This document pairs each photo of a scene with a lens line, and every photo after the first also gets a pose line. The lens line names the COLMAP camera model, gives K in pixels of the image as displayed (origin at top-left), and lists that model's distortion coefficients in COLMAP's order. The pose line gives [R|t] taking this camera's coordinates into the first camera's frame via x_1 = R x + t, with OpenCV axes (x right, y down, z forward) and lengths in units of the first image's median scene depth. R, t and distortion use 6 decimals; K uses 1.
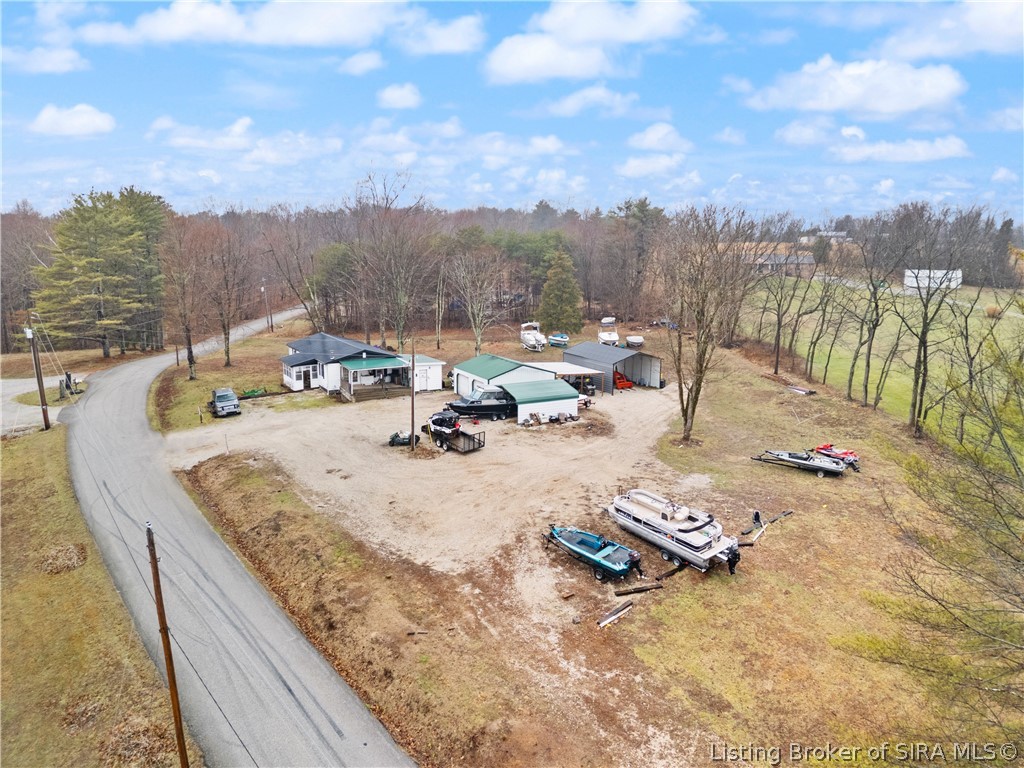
lens RADIAL K [[749.9, 0, 512.0], [0, 749.9, 384.0], [0, 0, 1]] dist [0.094164, -0.094491]
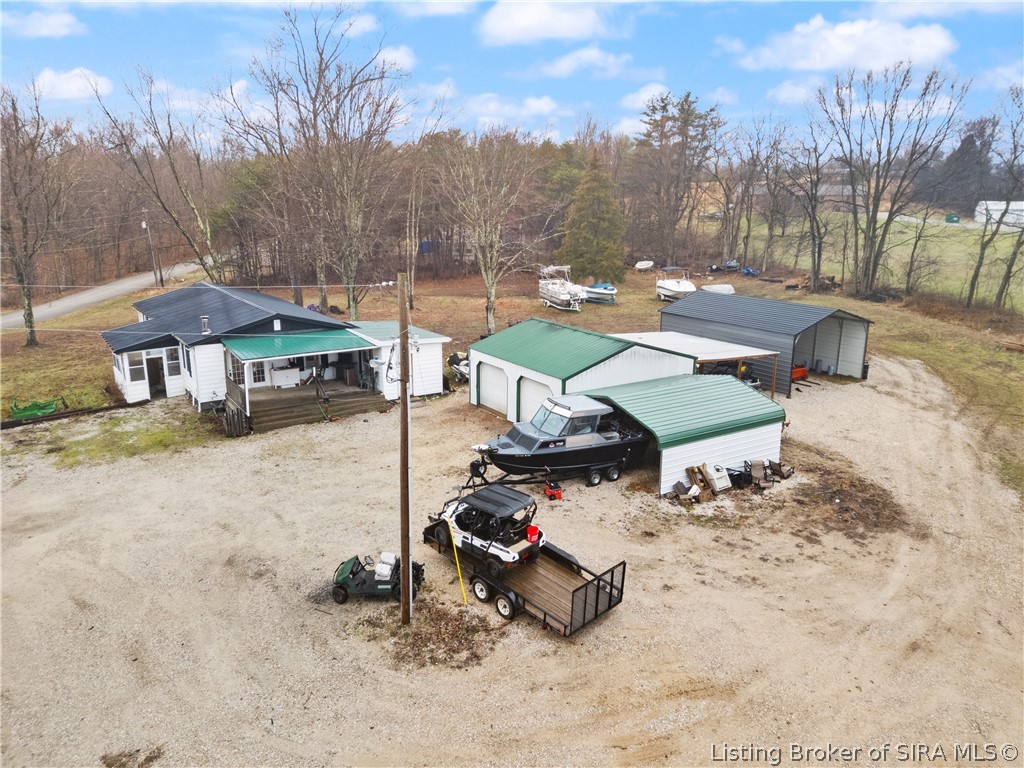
lens RADIAL K [[749.9, 0, 512.0], [0, 749.9, 384.0], [0, 0, 1]] dist [0.094164, -0.094491]
pose [[0.997705, -0.020916, 0.064395, -0.083399], [0.017357, 0.998317, 0.055328, -0.026123], [-0.065444, -0.054084, 0.996389, 0.533309]]
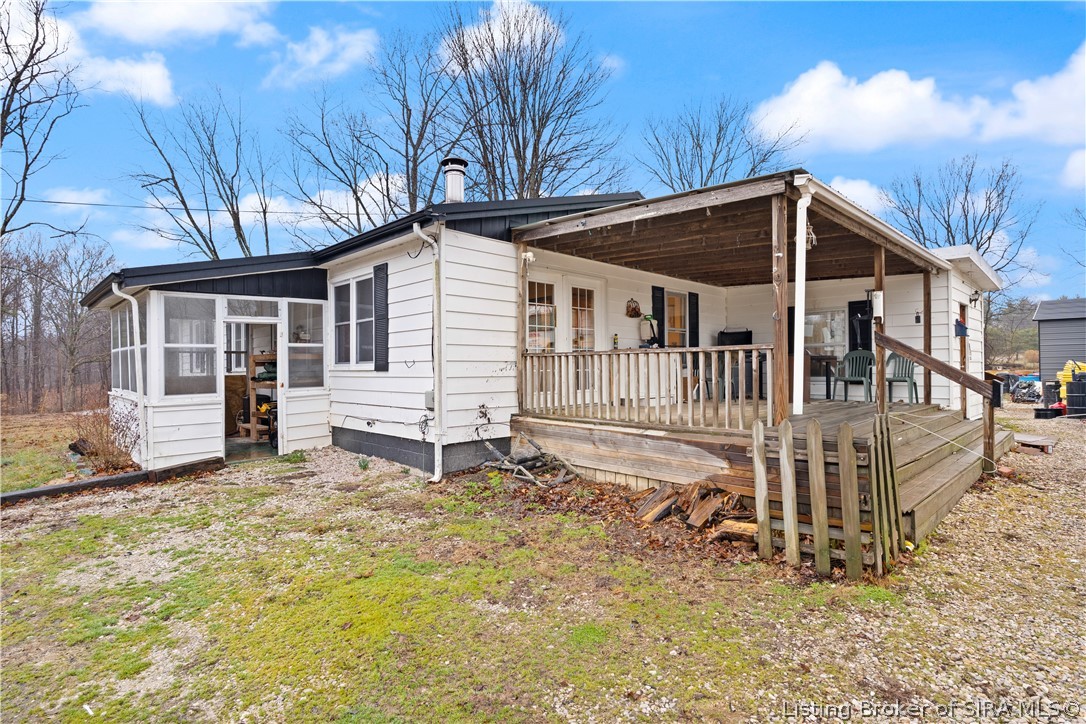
lens RADIAL K [[539.3, 0, 543.0], [0, 539.3, 362.0], [0, 0, 1]] dist [0.000559, 0.000144]
pose [[0.969155, -0.012509, 0.246136, -0.254441], [0.062462, 0.978570, -0.196212, 0.014044], [-0.238407, 0.205534, 0.949167, 0.928596]]
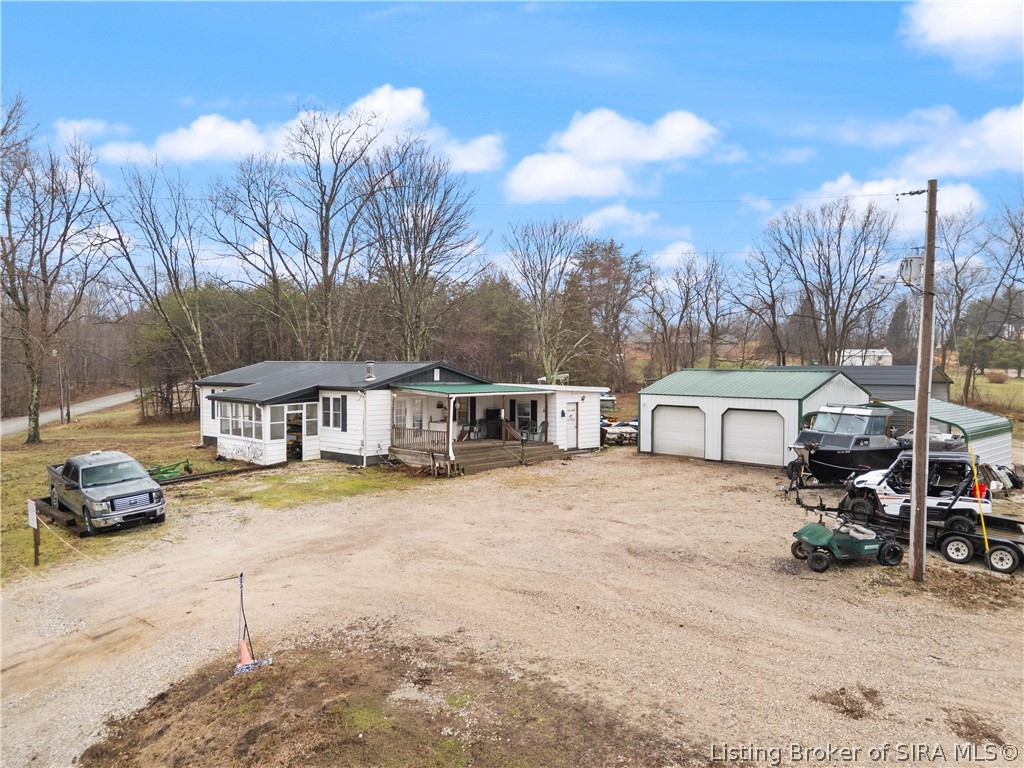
lens RADIAL K [[749.9, 0, 512.0], [0, 749.9, 384.0], [0, 0, 1]] dist [0.094164, -0.094491]
pose [[0.957448, -0.010913, 0.288398, -0.291519], [0.059790, 0.985106, -0.161219, 0.041611], [-0.282344, 0.171602, 0.943840, 0.596403]]
